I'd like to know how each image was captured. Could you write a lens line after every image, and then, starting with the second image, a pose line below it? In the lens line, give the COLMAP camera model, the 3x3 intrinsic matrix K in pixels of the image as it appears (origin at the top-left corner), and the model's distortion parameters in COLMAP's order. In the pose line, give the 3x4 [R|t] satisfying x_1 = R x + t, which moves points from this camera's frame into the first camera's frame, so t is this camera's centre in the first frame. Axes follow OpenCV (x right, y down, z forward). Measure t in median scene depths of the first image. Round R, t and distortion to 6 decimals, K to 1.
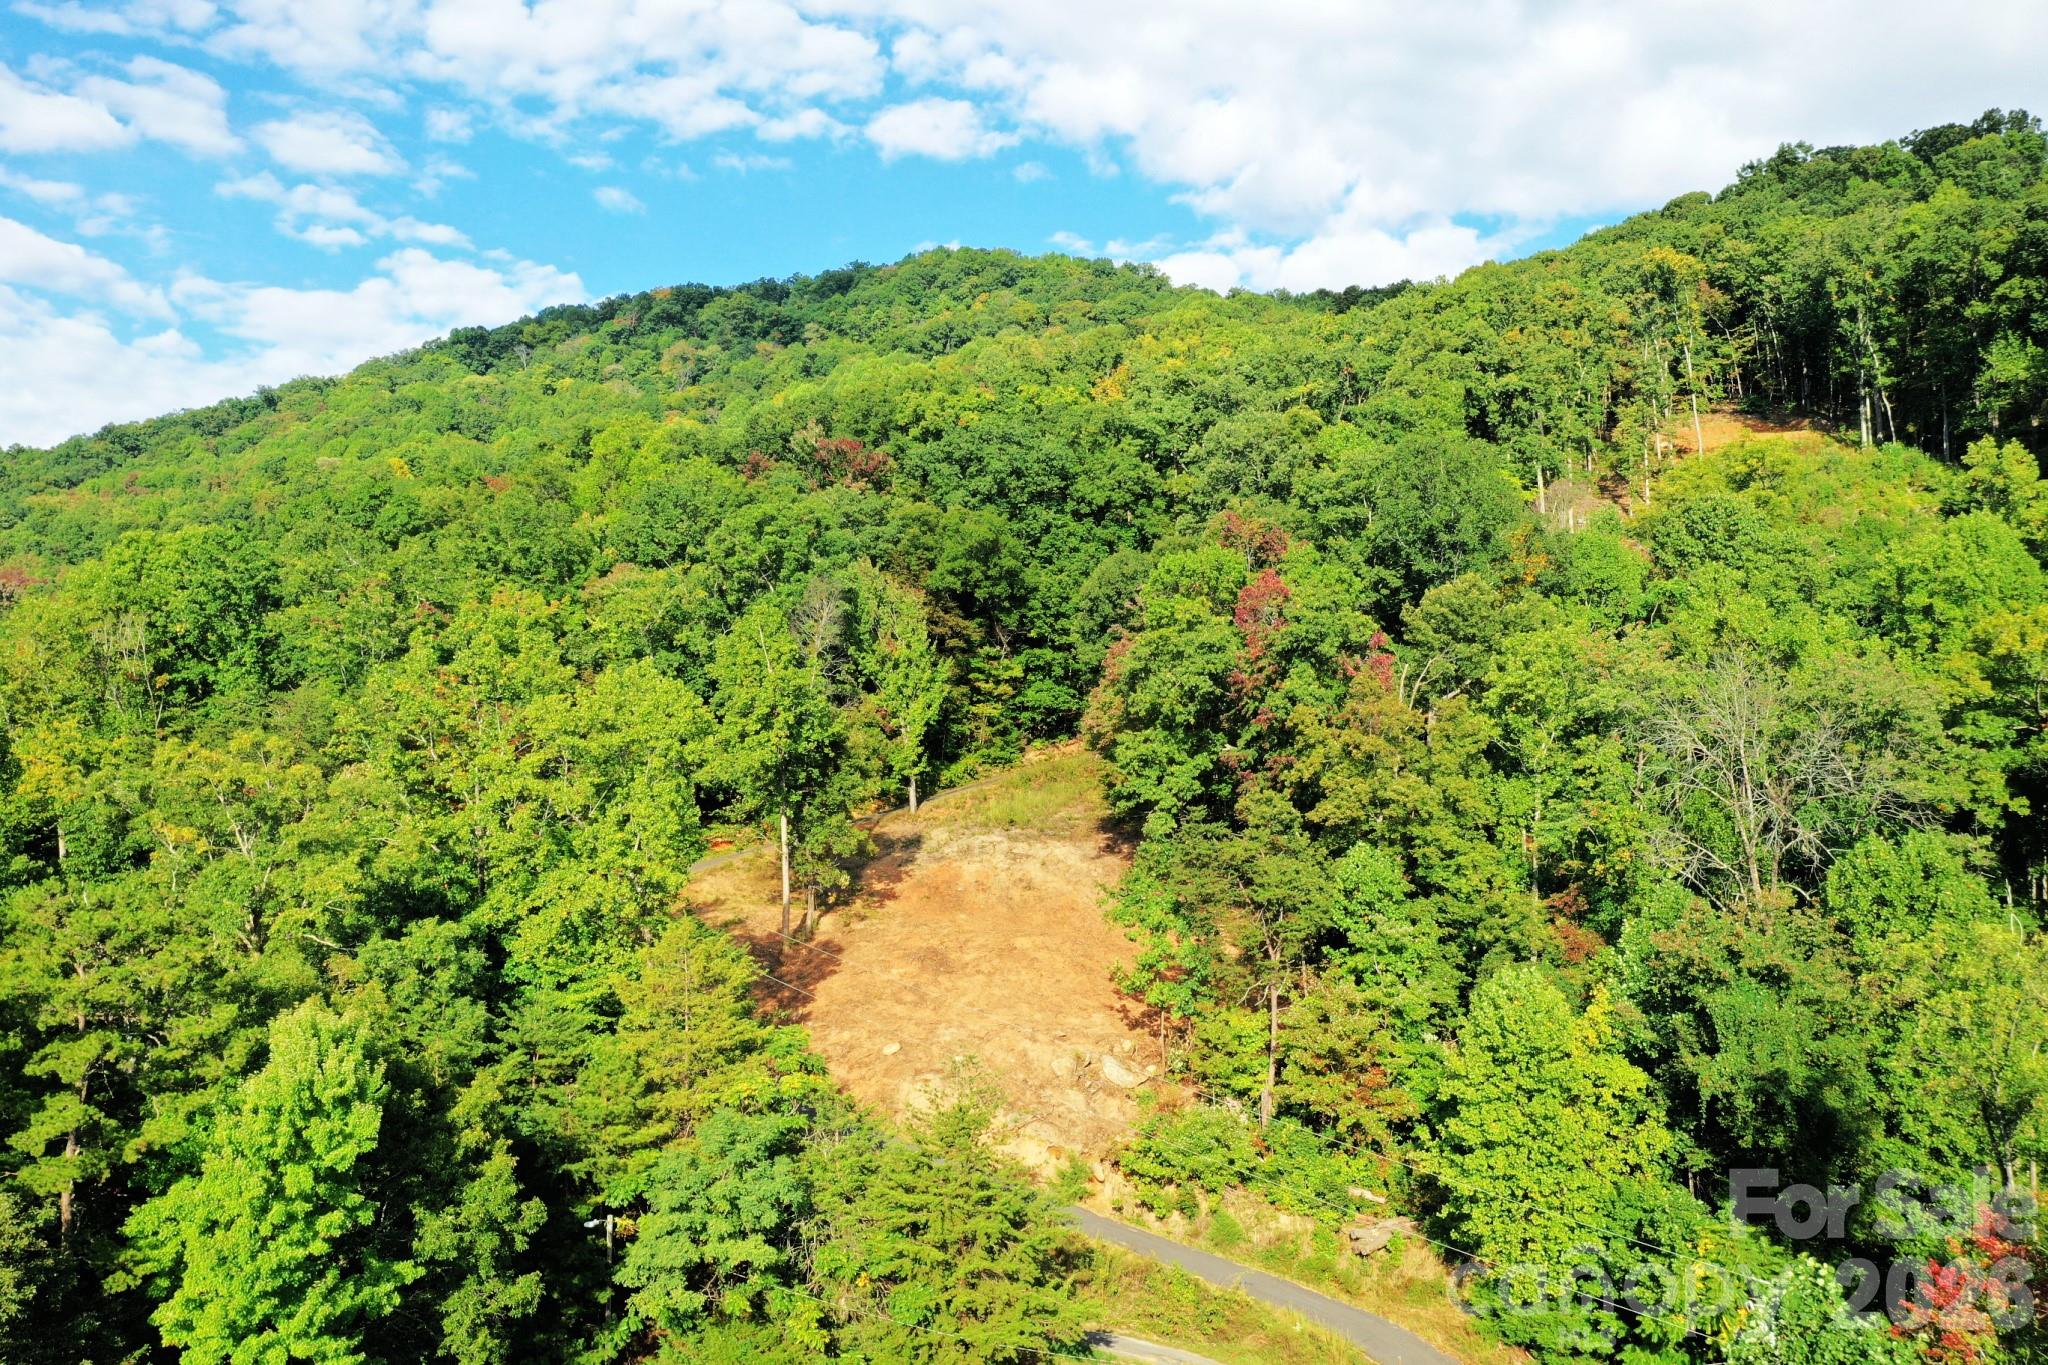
lens RADIAL K [[1610.6, 0, 1012.1], [0, 1610.6, 687.4], [0, 0, 1]] dist [-0.001767, 0.012291]
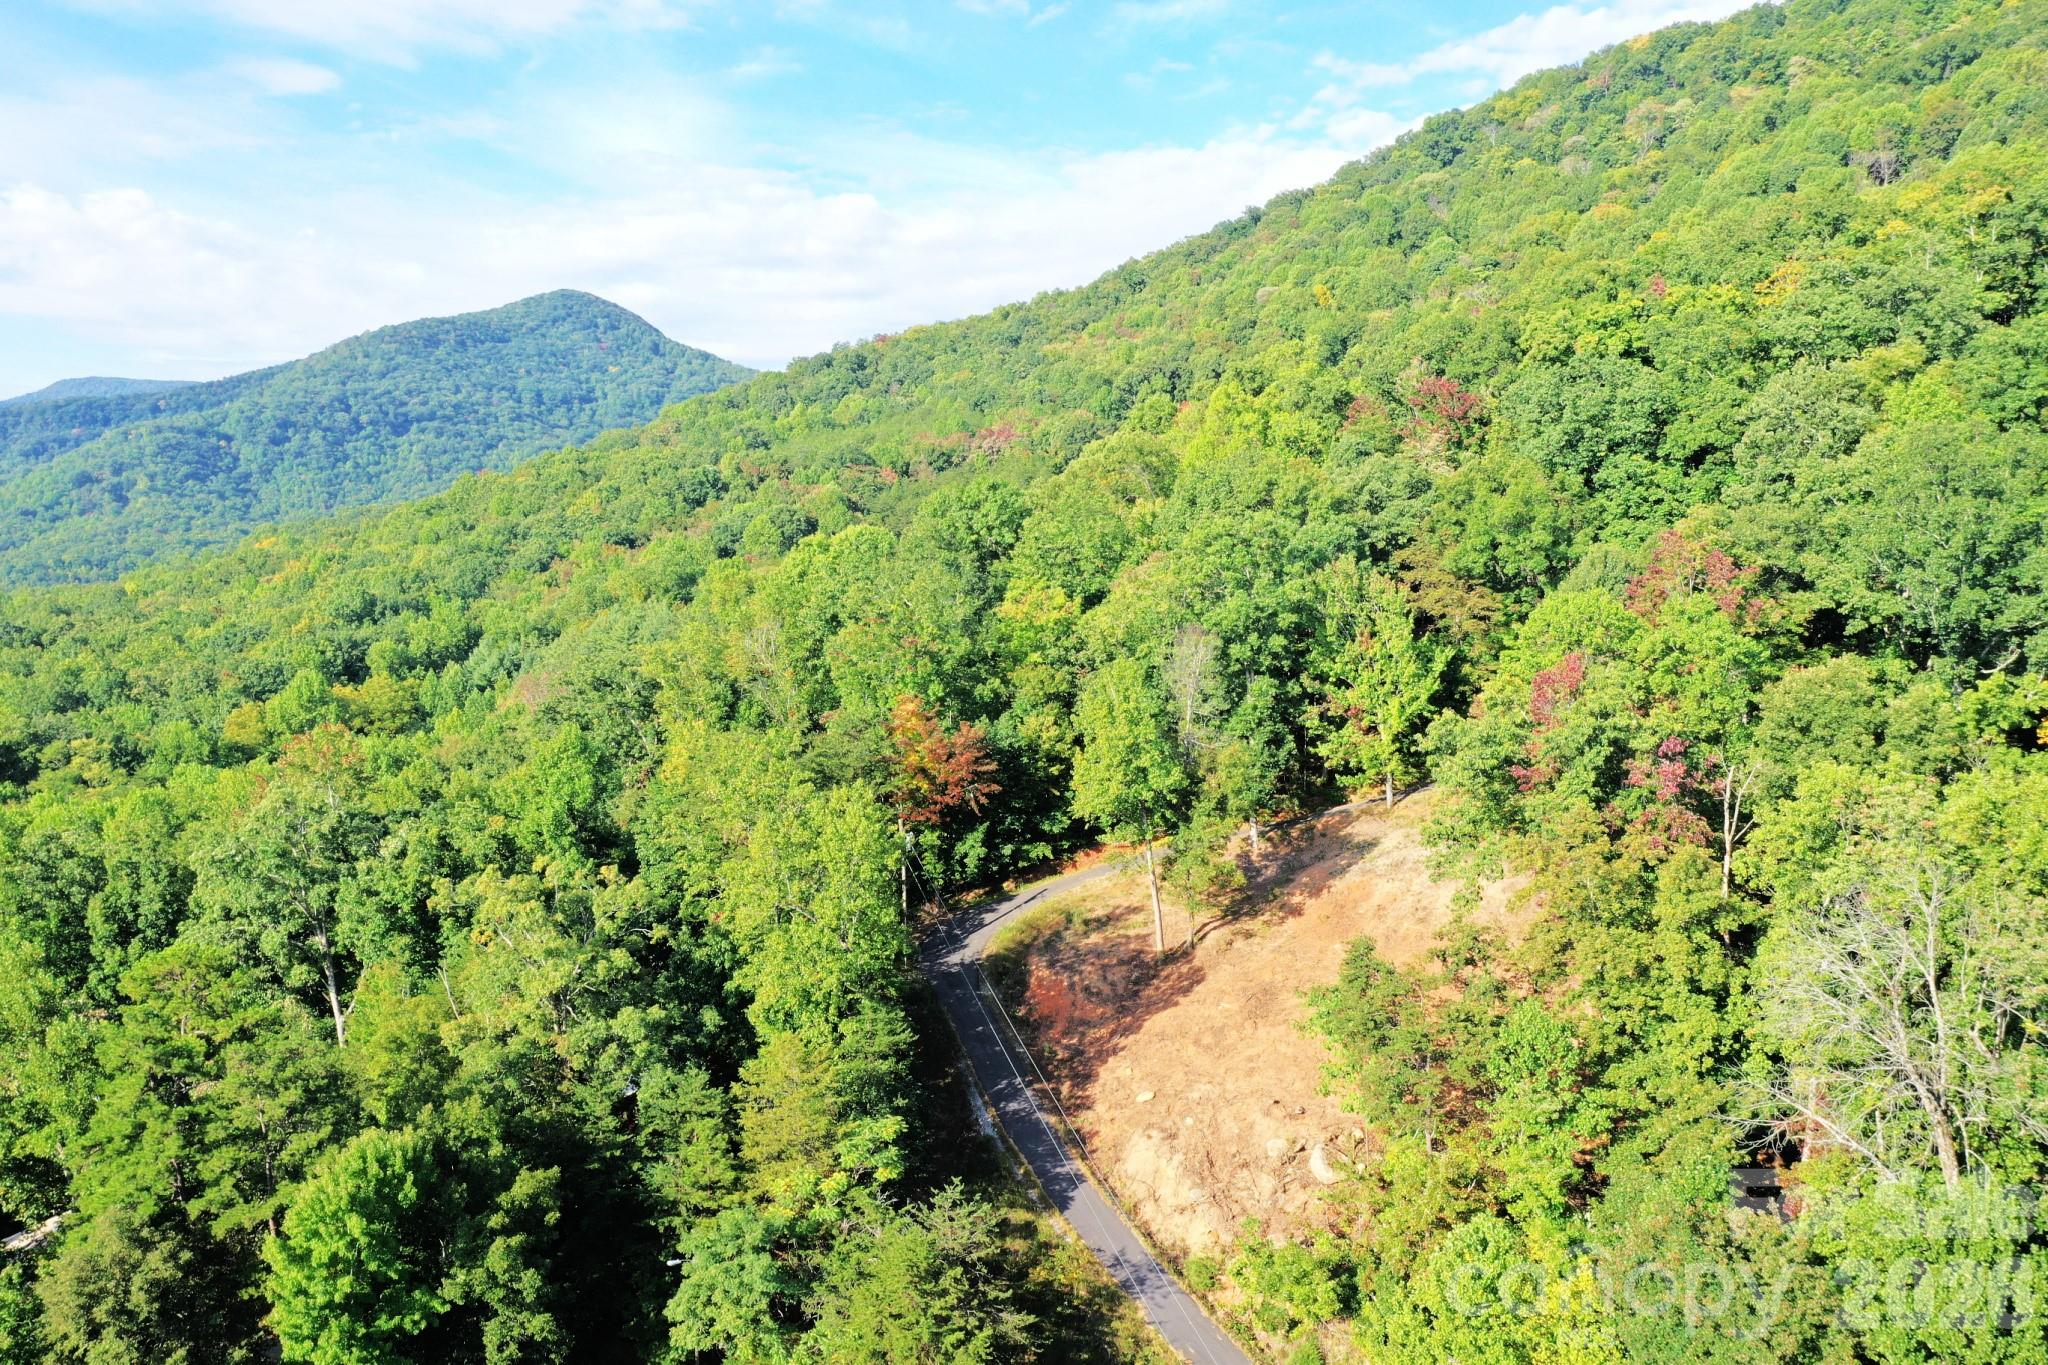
lens RADIAL K [[1610.6, 0, 1025.6], [0, 1610.6, 678.7], [0, 0, 1]] dist [-0.001767, 0.012291]
pose [[0.803425, 0.046829, -0.593561, 0.381299], [0.044293, 0.989439, 0.138014, -0.165511], [0.593756, -0.137174, 0.792867, 0.079636]]
